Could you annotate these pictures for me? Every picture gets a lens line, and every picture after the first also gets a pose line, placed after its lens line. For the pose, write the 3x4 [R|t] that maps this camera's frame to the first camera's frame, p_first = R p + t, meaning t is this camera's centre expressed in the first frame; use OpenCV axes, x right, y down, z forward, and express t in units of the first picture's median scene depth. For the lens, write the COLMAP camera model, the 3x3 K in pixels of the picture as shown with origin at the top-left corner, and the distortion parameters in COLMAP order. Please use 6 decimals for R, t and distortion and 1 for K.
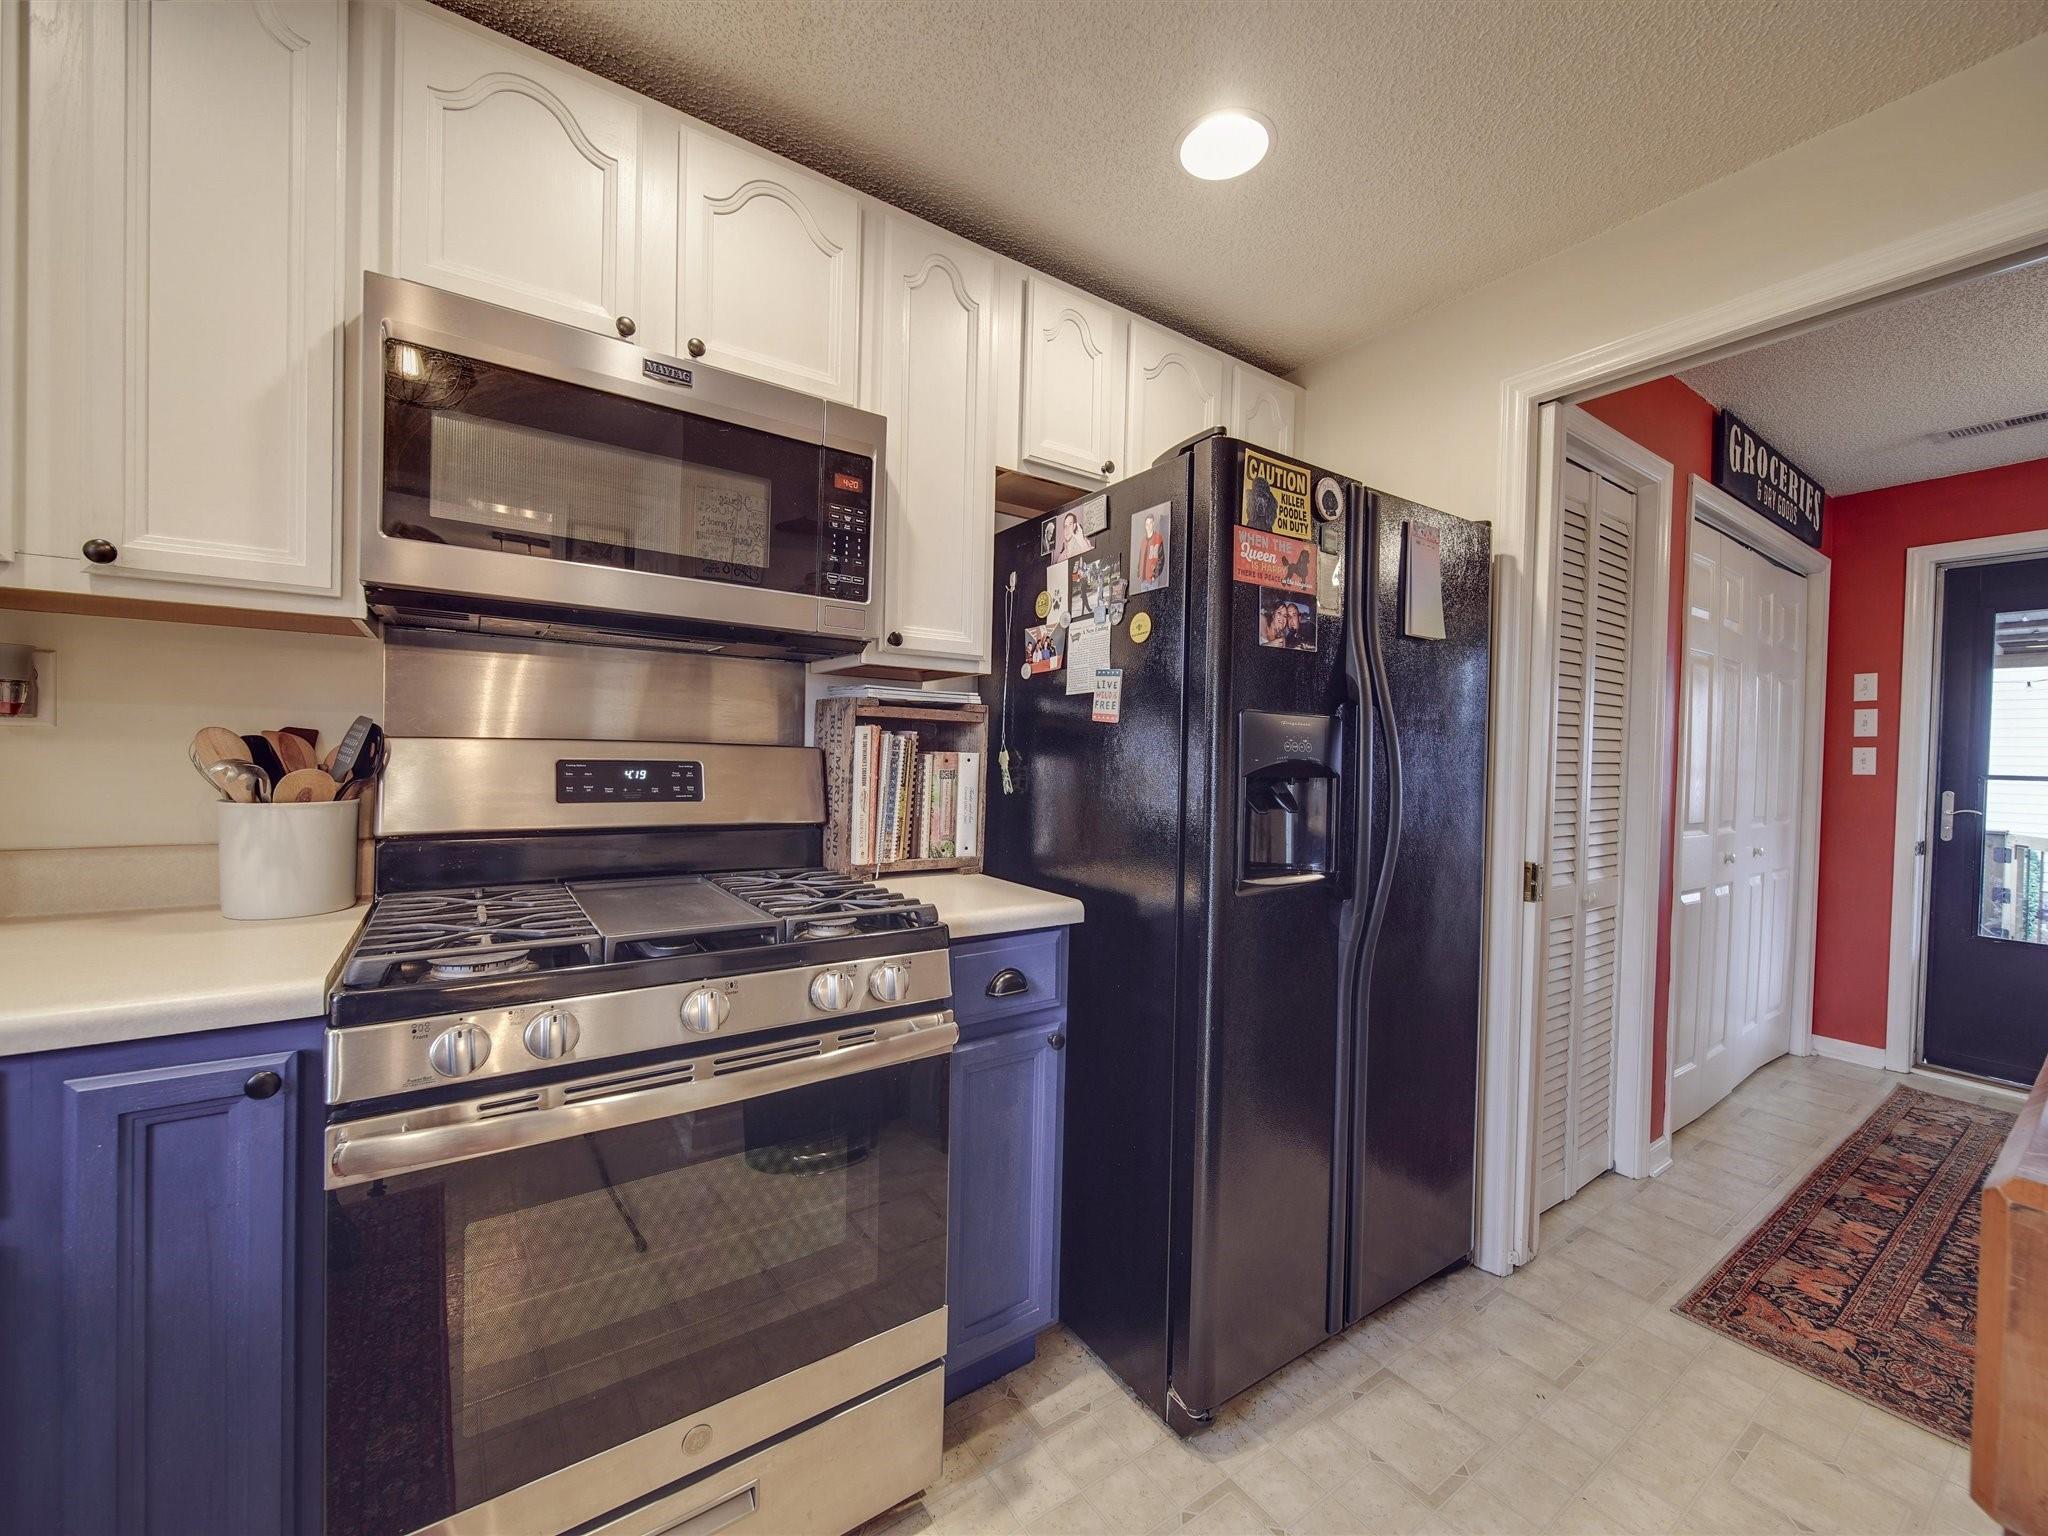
lens RADIAL K [[805.2, 0, 1028.2], [0, 805.2, 767.6], [0, 0, 1]] dist [-0.000226, -0.001413]
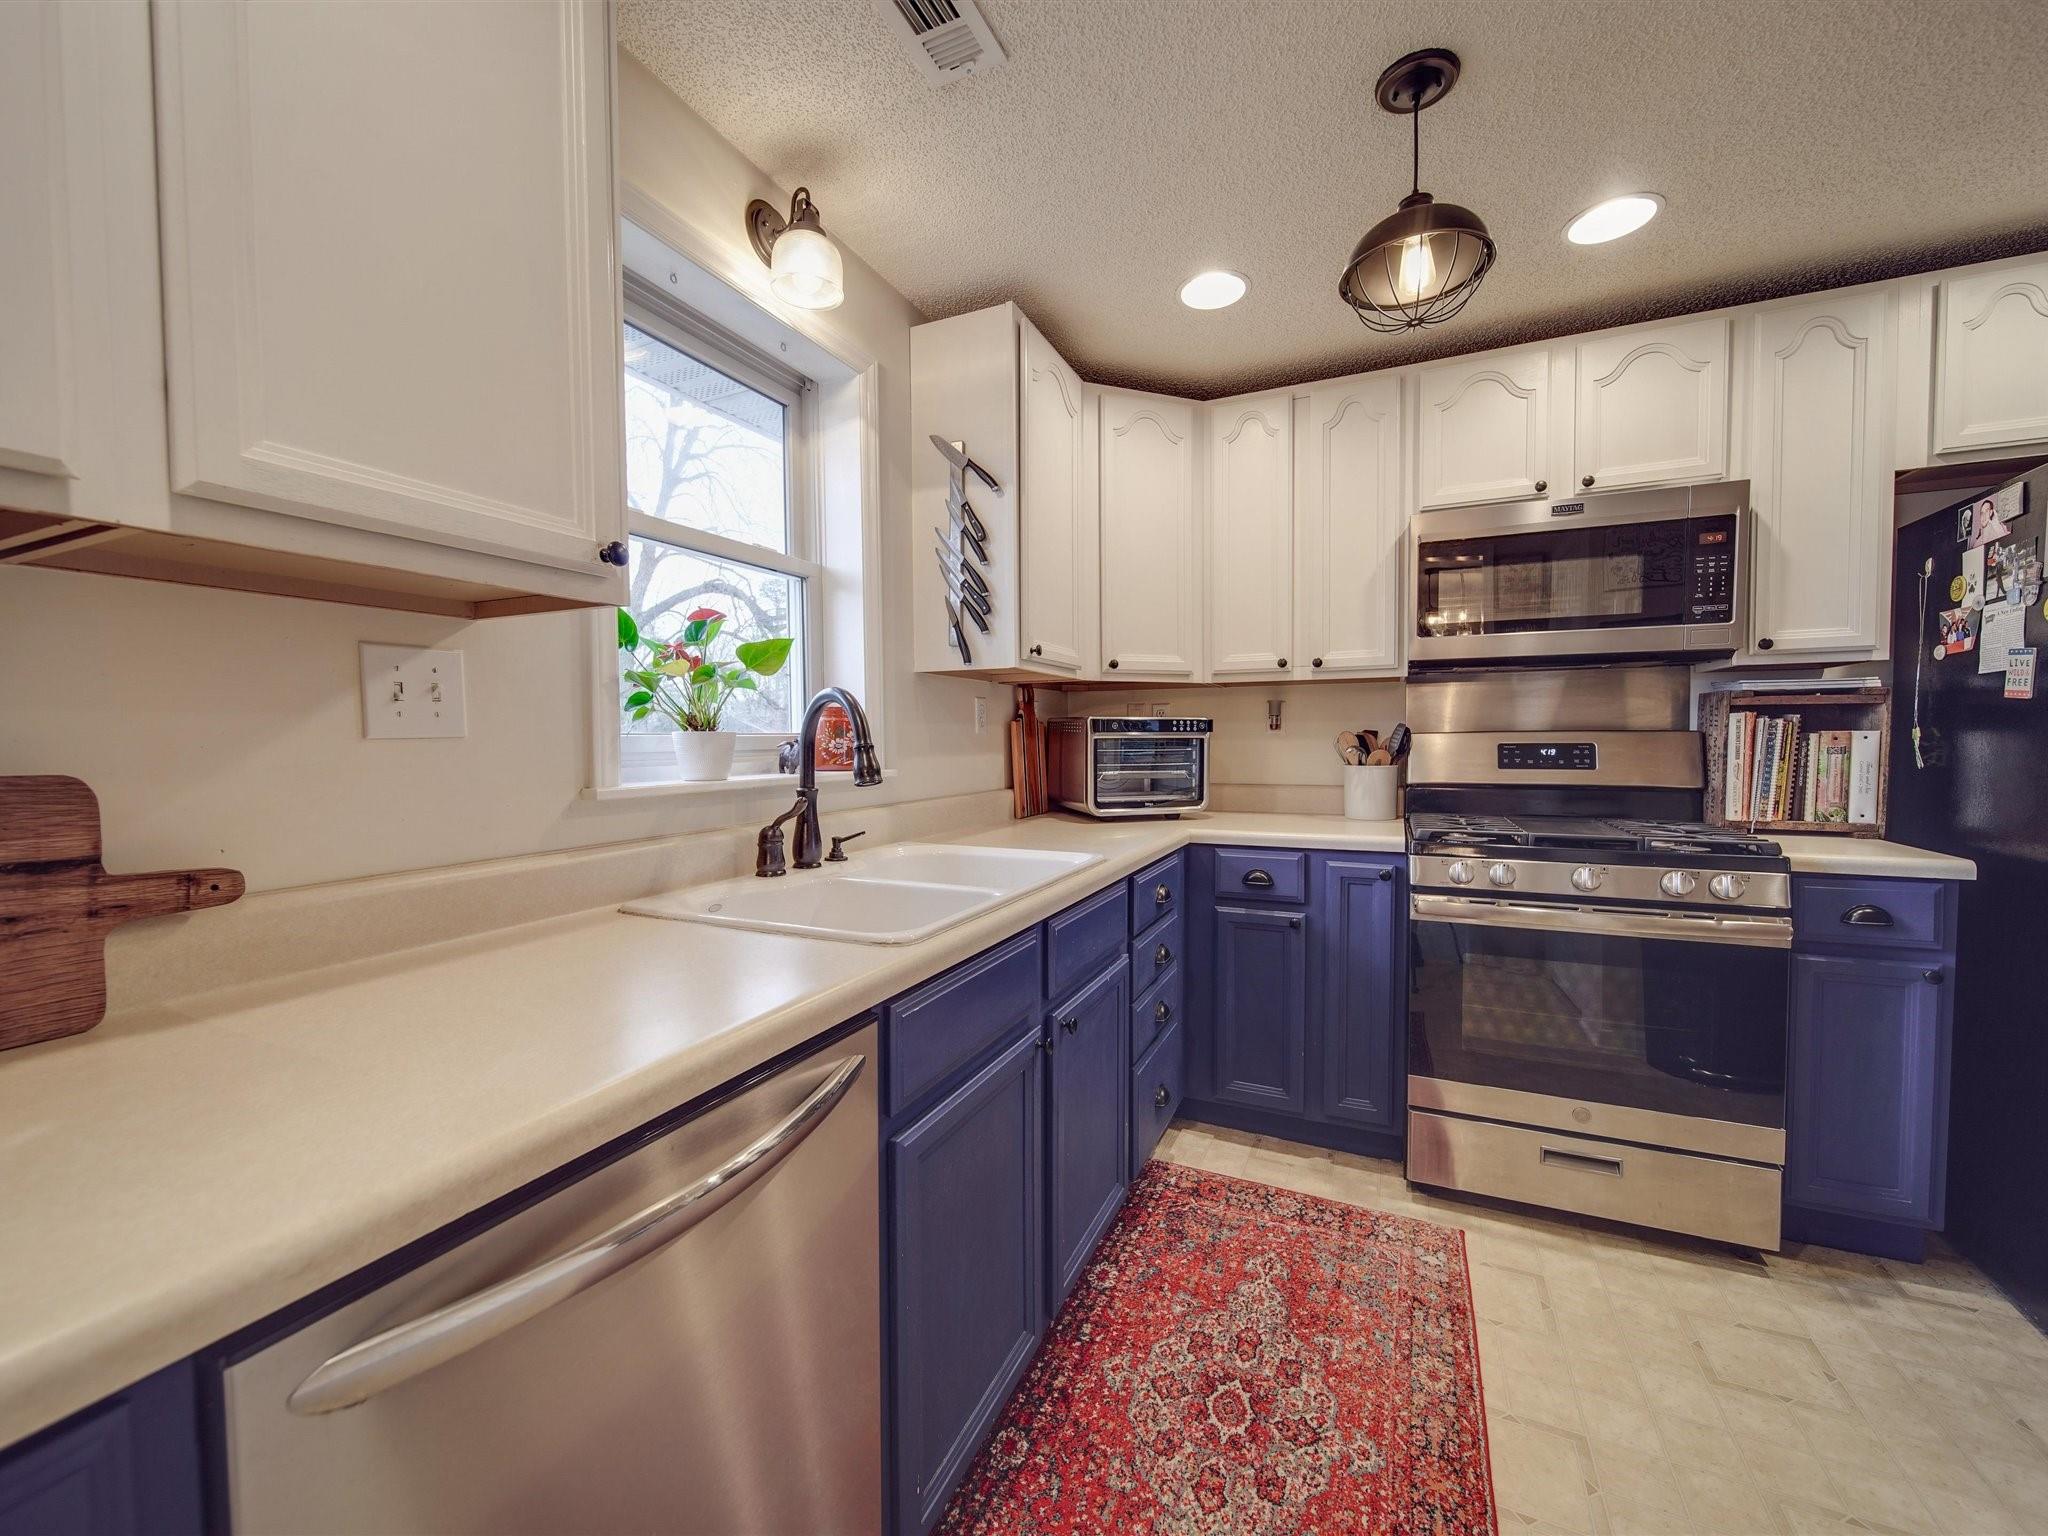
lens RADIAL K [[805.2, 0, 1028.2], [0, 805.2, 767.6], [0, 0, 1]] dist [-0.000226, -0.001413]
pose [[0.509987, 0.005356, -0.860165, 0.334334], [0.006294, 0.999931, 0.009957, 0.016175], [0.860159, -0.010492, 0.509918, -0.651788]]
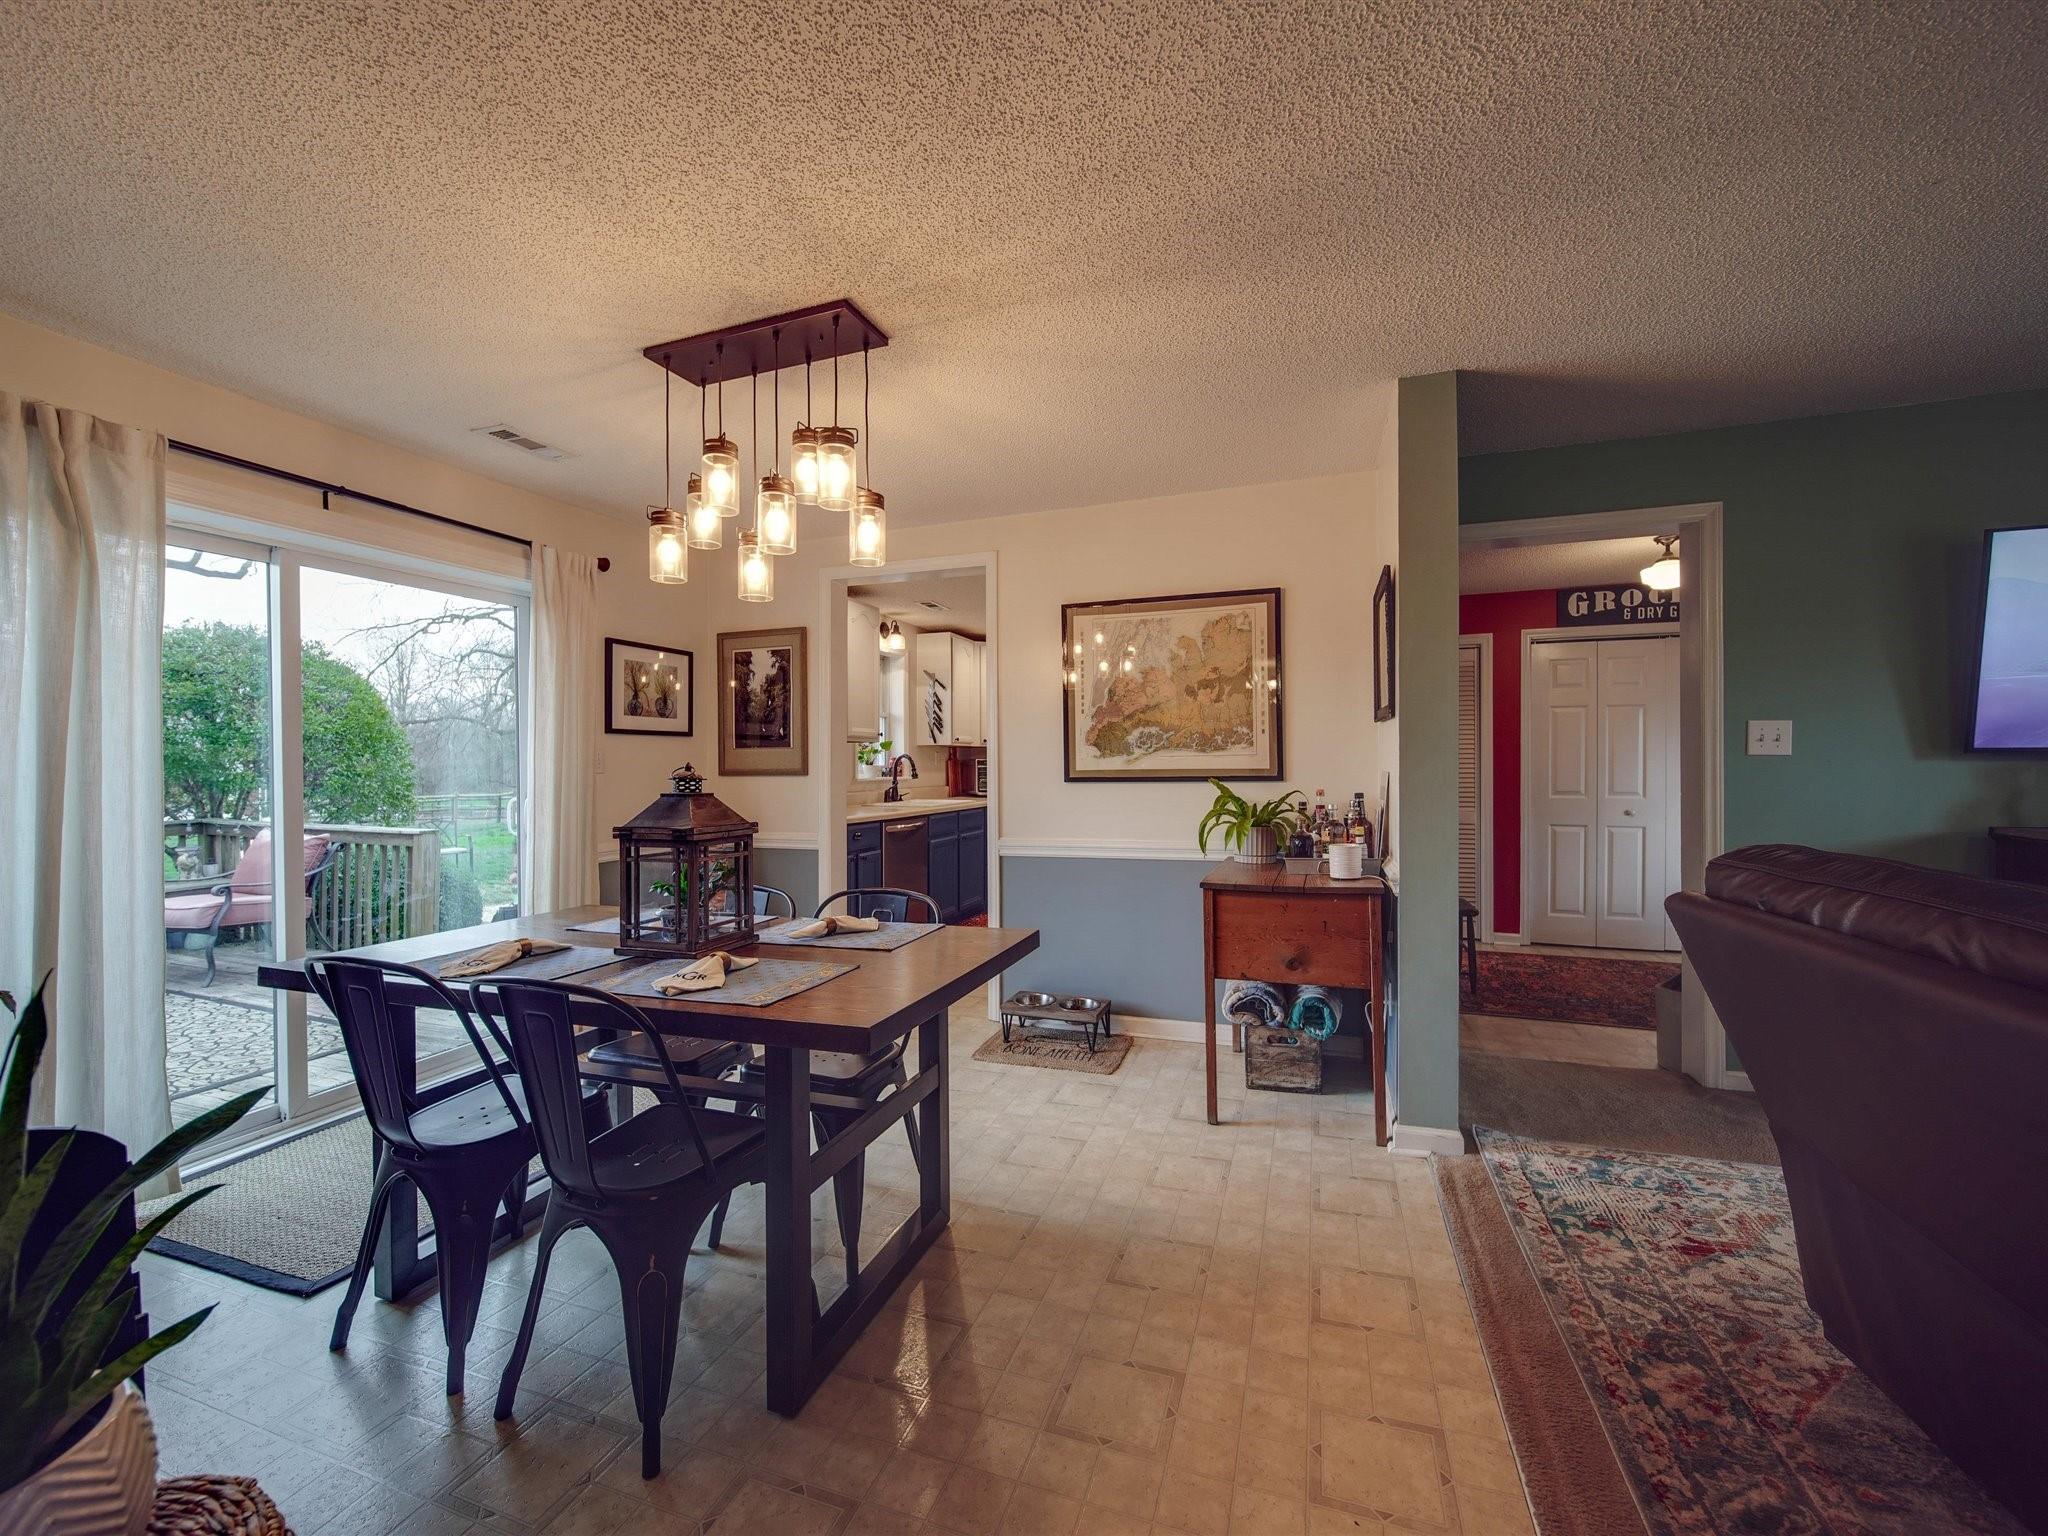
lens RADIAL K [[805.2, 0, 1028.2], [0, 805.2, 767.6], [0, 0, 1]] dist [-0.000226, -0.001413]
pose [[0.590454, -0.025203, -0.806678, 2.724332], [0.006999, 0.999635, -0.026108, 0.093243], [0.807041, 0.009770, 0.590415, -2.094449]]
